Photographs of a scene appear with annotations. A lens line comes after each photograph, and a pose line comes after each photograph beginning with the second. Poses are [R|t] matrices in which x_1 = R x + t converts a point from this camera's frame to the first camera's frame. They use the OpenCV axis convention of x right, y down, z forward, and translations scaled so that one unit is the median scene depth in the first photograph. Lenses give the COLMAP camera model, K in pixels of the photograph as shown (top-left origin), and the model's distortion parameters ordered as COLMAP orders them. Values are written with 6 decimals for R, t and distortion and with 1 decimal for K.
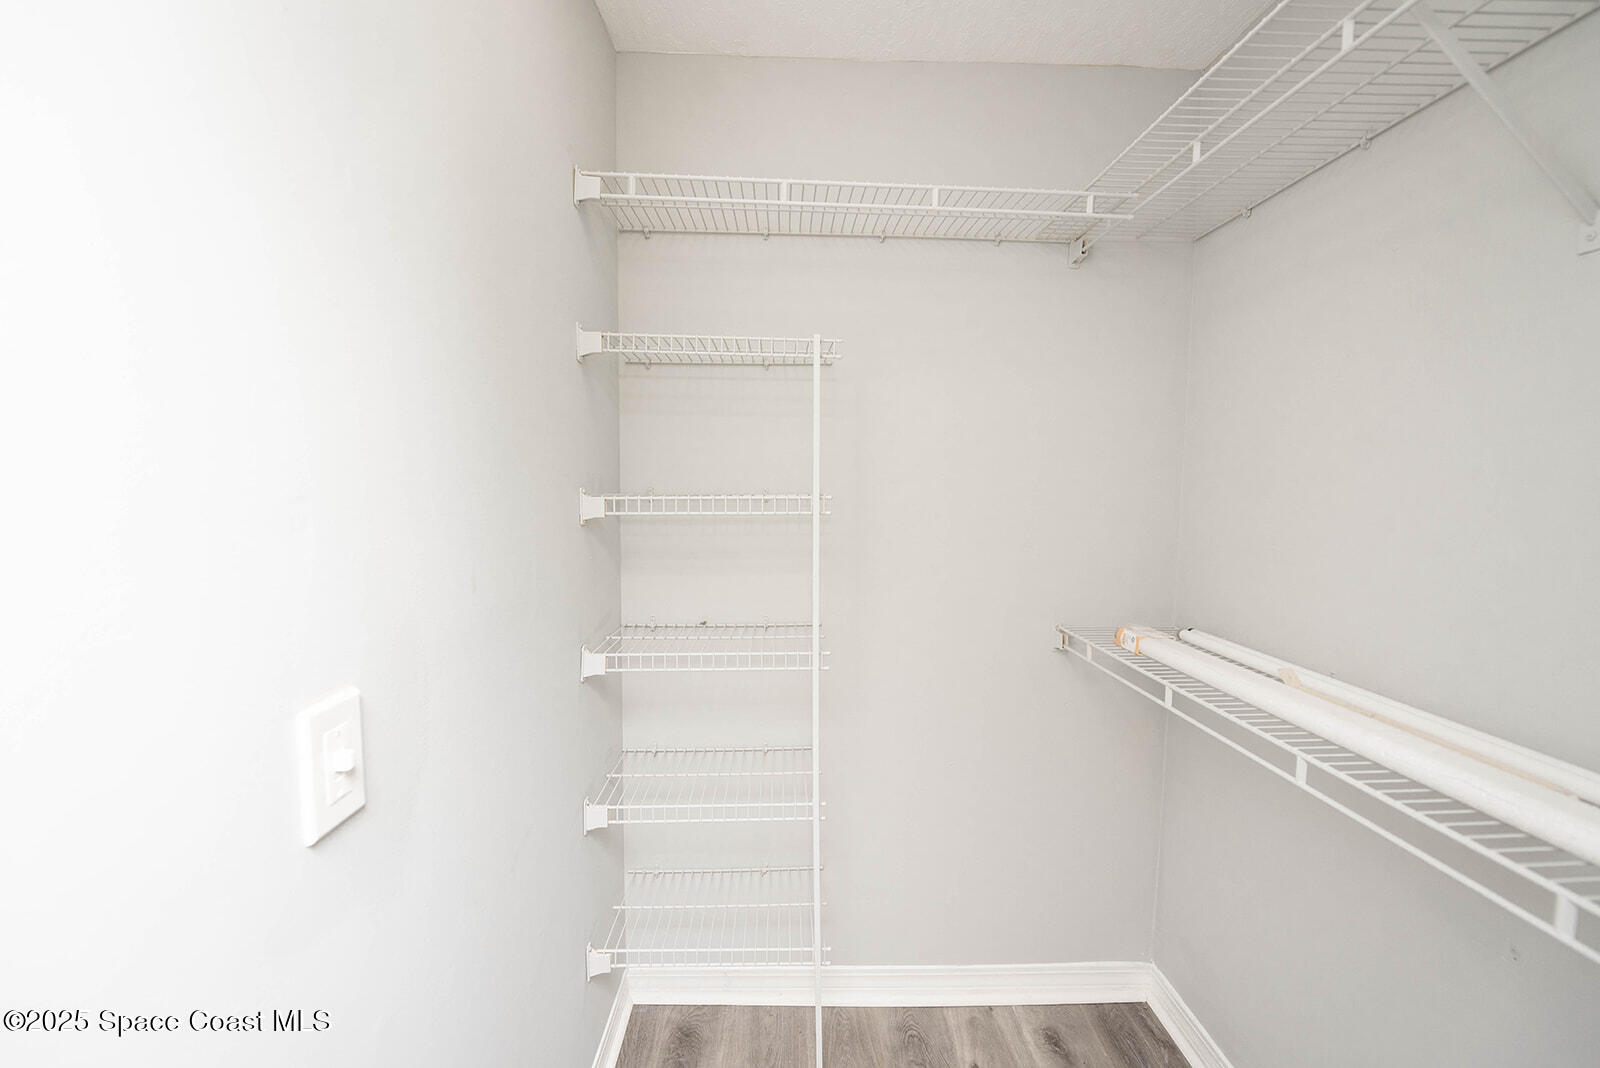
lens RADIAL K [[640.5, 0, 801.3], [0, 640.5, 535.8], [0, 0, 1]] dist [0.002818, -0.004308]
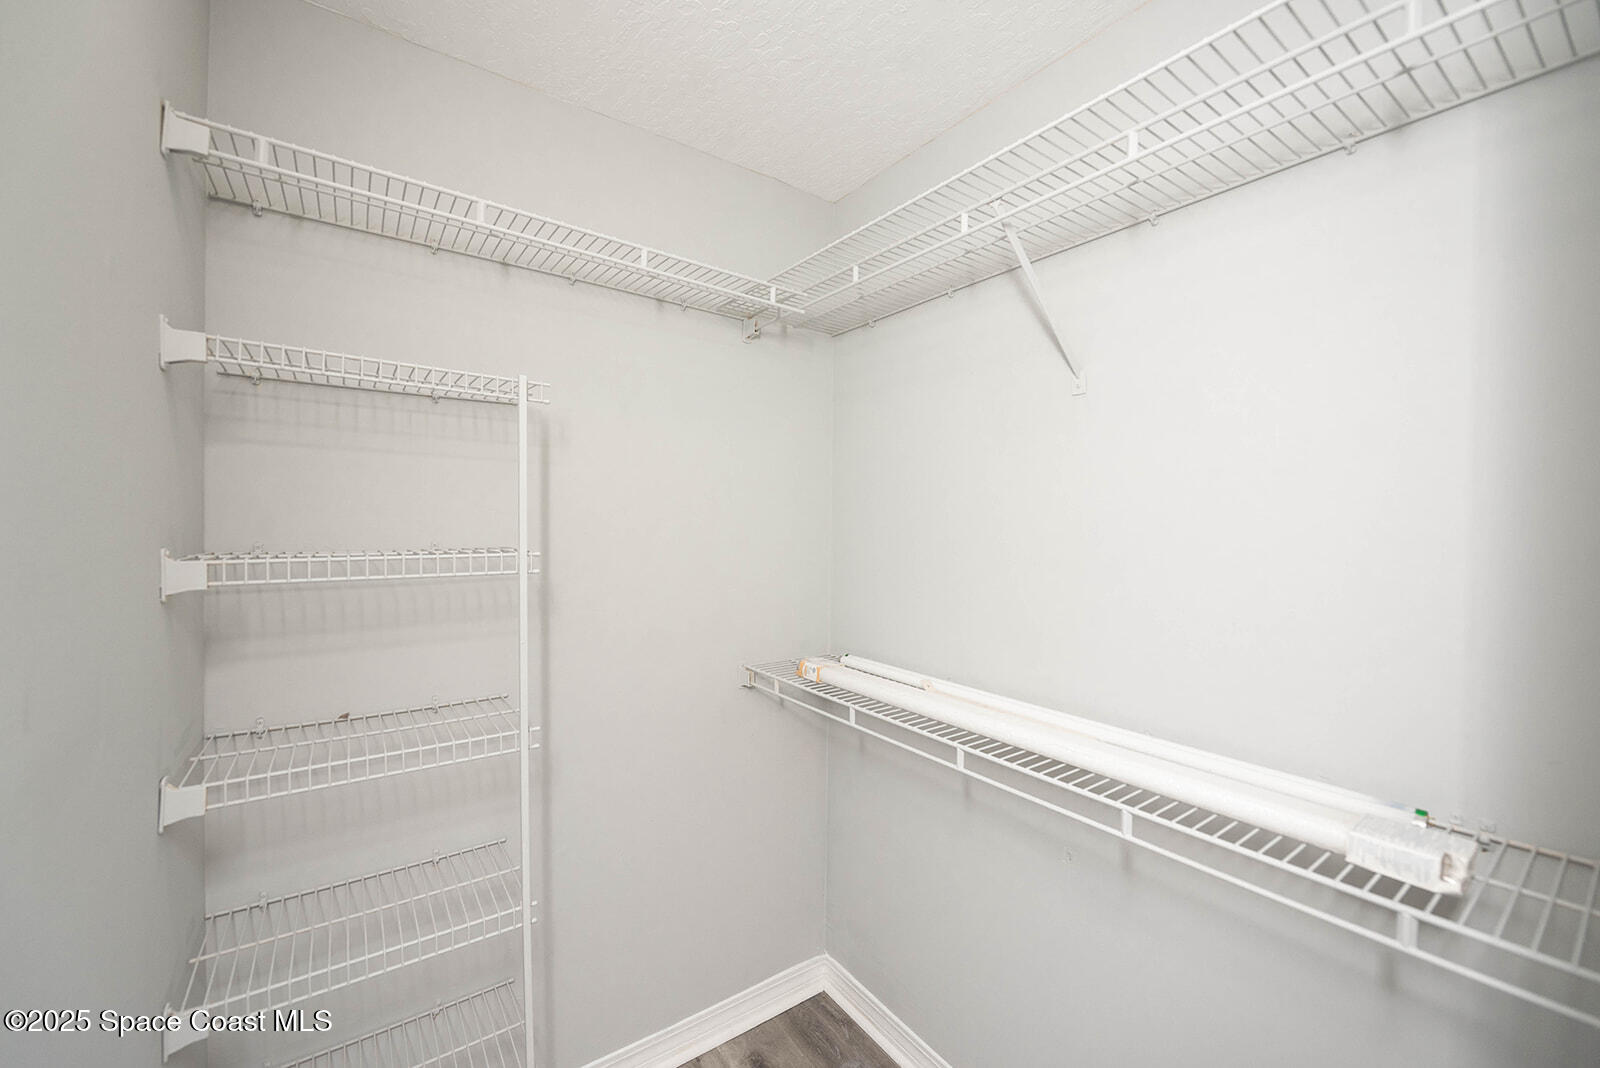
lens RADIAL K [[640.5, 0, 801.3], [0, 640.5, 535.8], [0, 0, 1]] dist [0.002818, -0.004308]
pose [[0.833068, -0.007629, 0.553117, -0.137591], [0.040510, 0.998061, -0.047248, -0.025827], [-0.551685, 0.061767, 0.831763, 0.038463]]
